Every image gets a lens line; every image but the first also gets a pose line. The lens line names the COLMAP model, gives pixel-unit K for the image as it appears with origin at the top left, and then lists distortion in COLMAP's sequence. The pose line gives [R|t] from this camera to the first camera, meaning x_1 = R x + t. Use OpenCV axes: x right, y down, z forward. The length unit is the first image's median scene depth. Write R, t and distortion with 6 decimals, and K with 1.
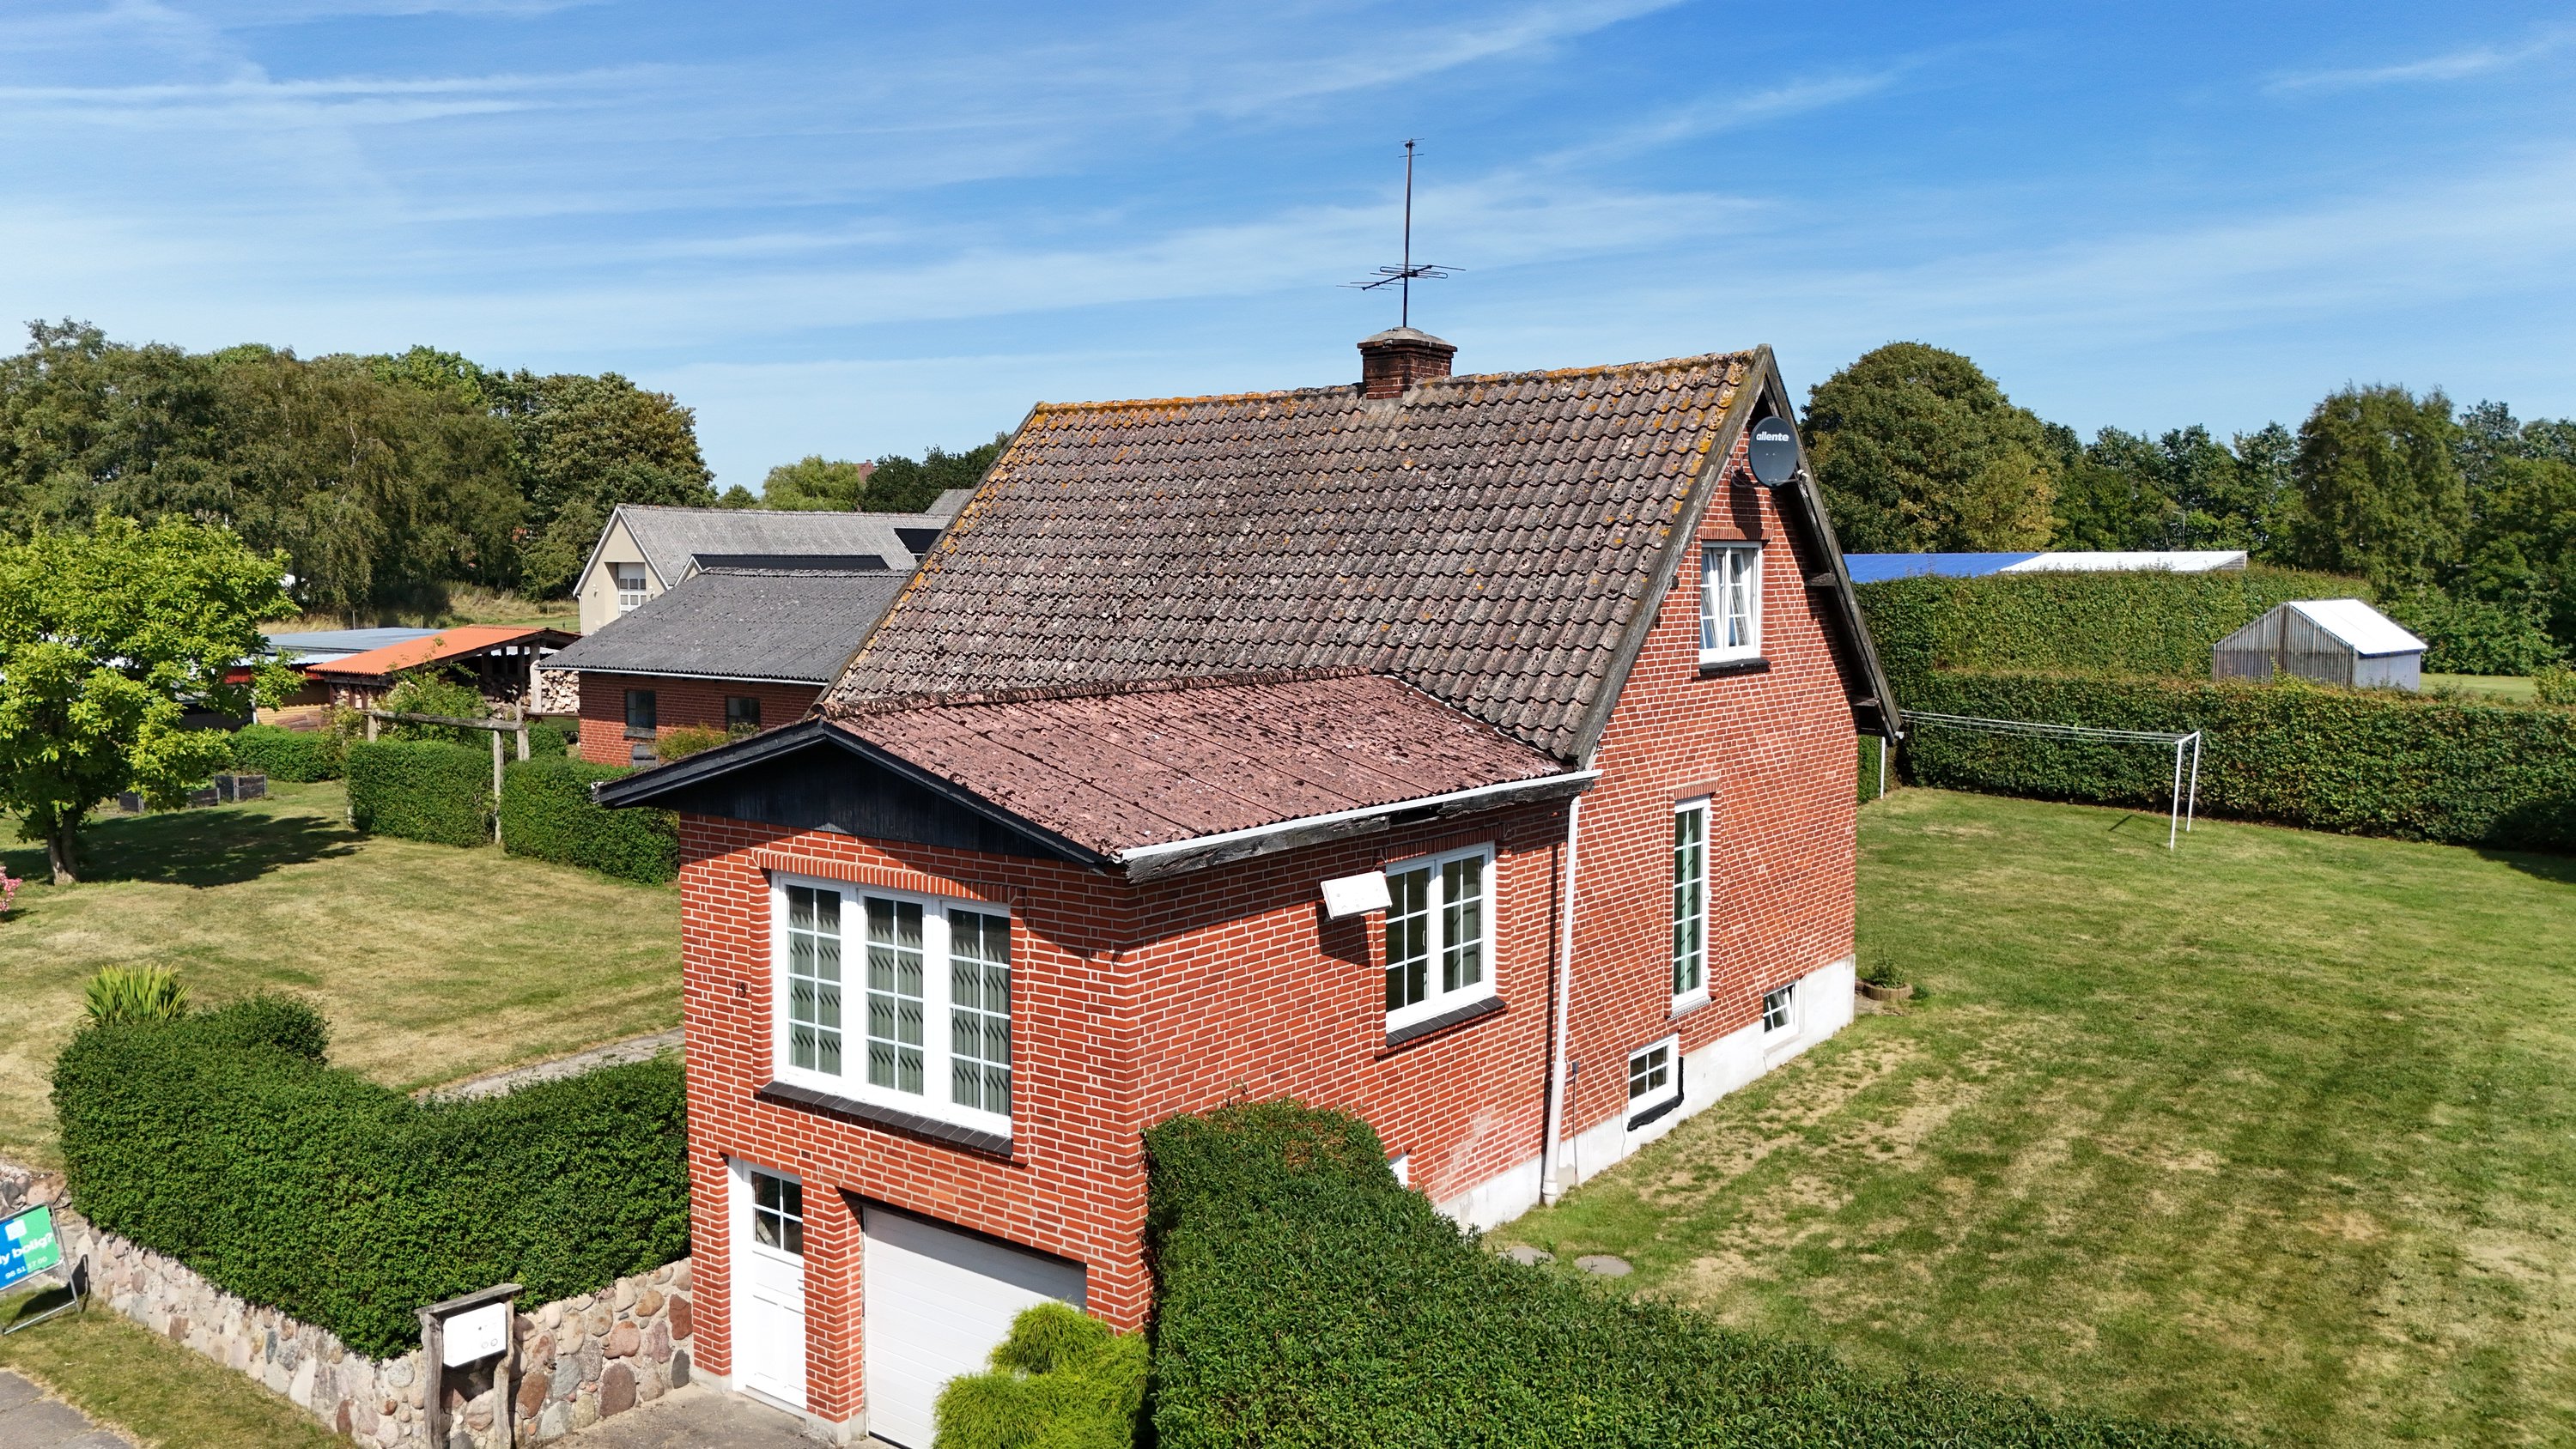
lens RADIAL K [[1891.4, 0, 1288.0], [0, 1891.4, 724.5], [0, 0, 1]] dist [0.069037, -0.067898]
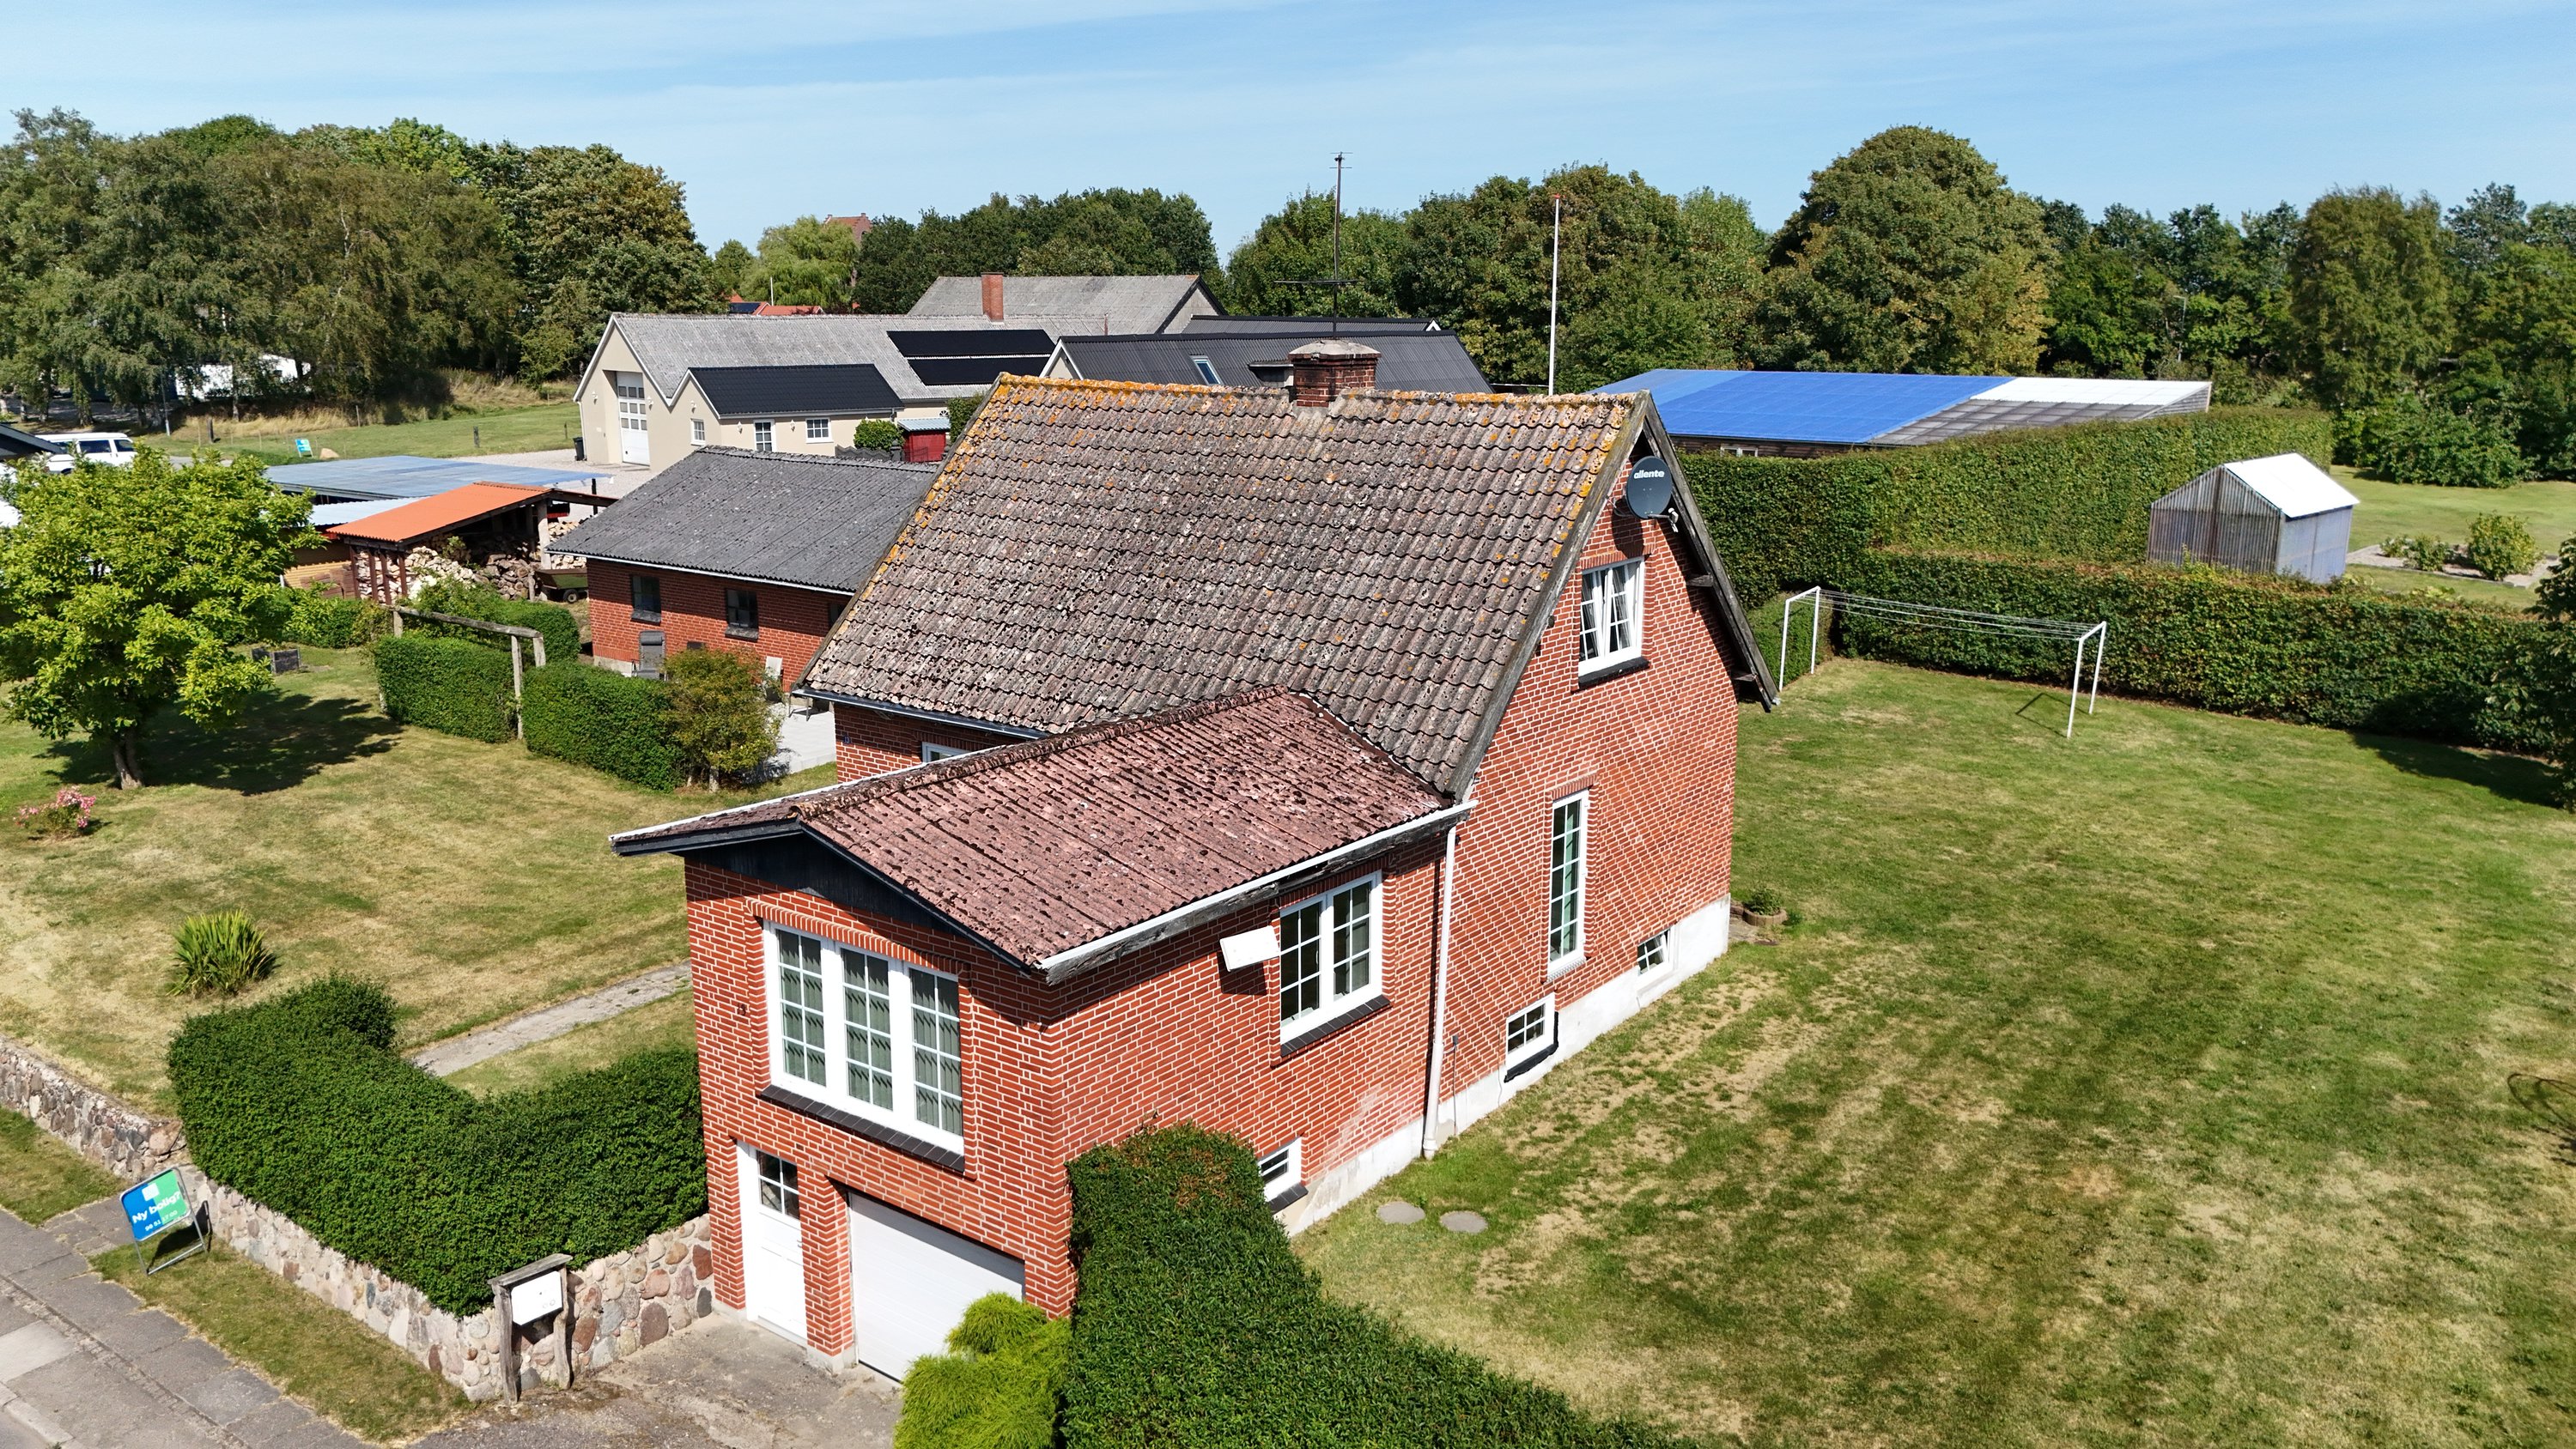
lens RADIAL K [[1891.4, 0, 1288.0], [0, 1891.4, 724.5], [0, 0, 1]] dist [0.069037, -0.067898]
pose [[0.999986, 0.002553, -0.004680, 0.043517], [-0.001898, 0.990844, 0.135000, -0.141633], [0.004982, -0.134989, 0.990835, -0.113837]]
